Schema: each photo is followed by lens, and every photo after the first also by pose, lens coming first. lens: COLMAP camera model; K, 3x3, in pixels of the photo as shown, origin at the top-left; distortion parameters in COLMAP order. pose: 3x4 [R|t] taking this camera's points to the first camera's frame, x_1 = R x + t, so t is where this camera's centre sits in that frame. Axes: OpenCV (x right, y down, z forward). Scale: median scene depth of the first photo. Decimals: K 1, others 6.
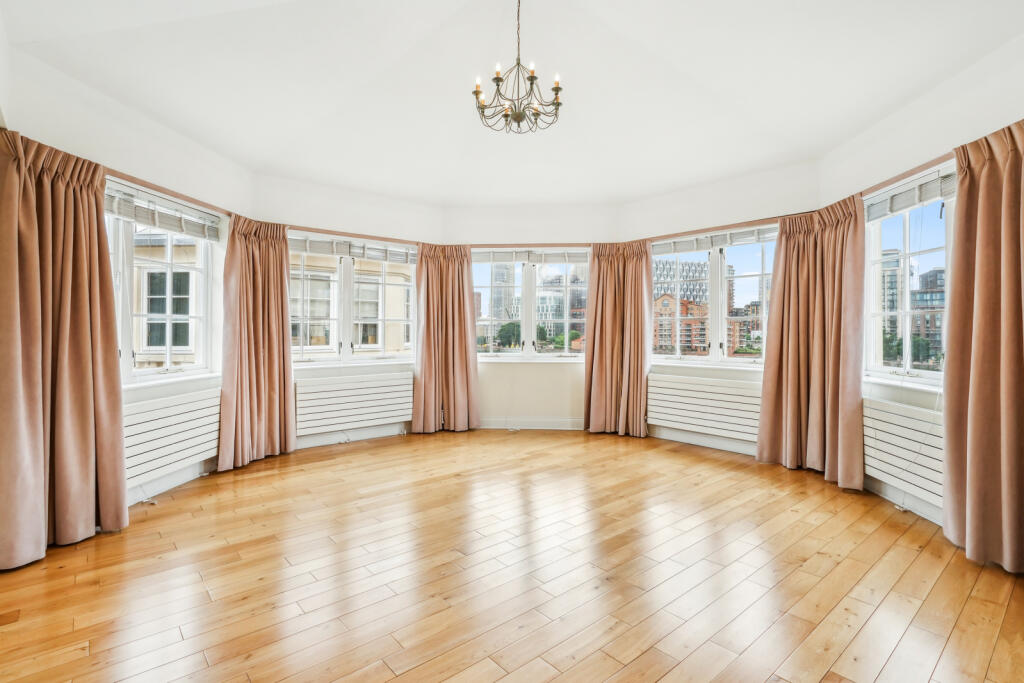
lens RADIAL K [[499.6, 0, 532.2], [0, 499.6, 313.2], [0, 0, 1]] dist [0.000444, 0.000310]
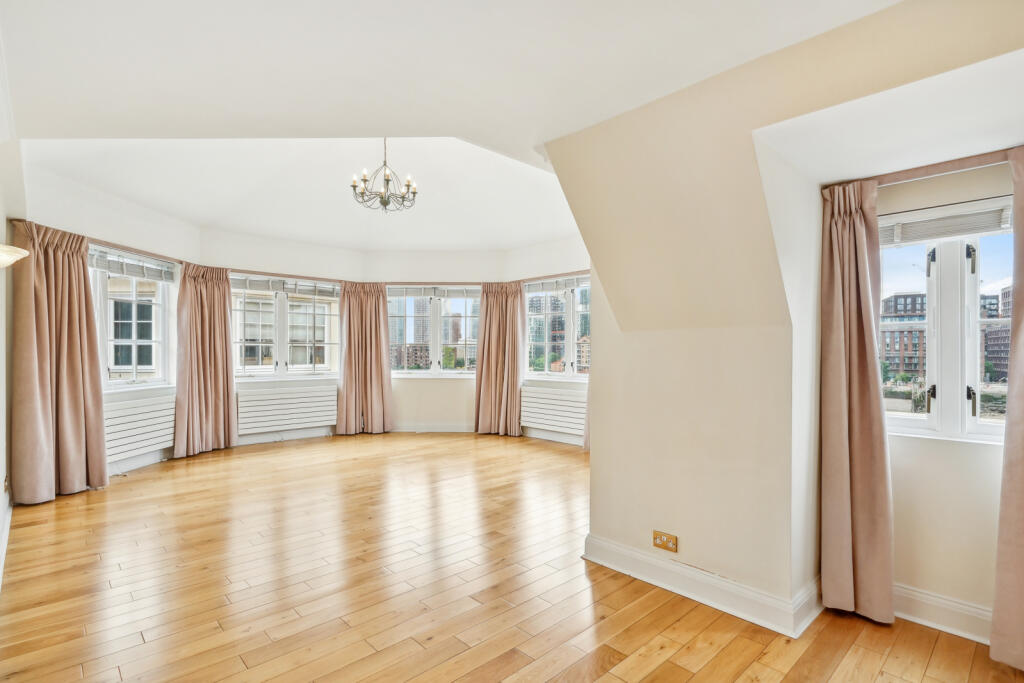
lens RADIAL K [[487.3, 0, 513.0], [0, 487.3, 345.1], [0, 0, 1]] dist [-0.001027, -0.000395]
pose [[0.999416, 0.002460, 0.034089, 0.178451], [-0.003145, 0.999794, 0.020062, -0.009553], [-0.034033, -0.020158, 0.999217, -0.250650]]
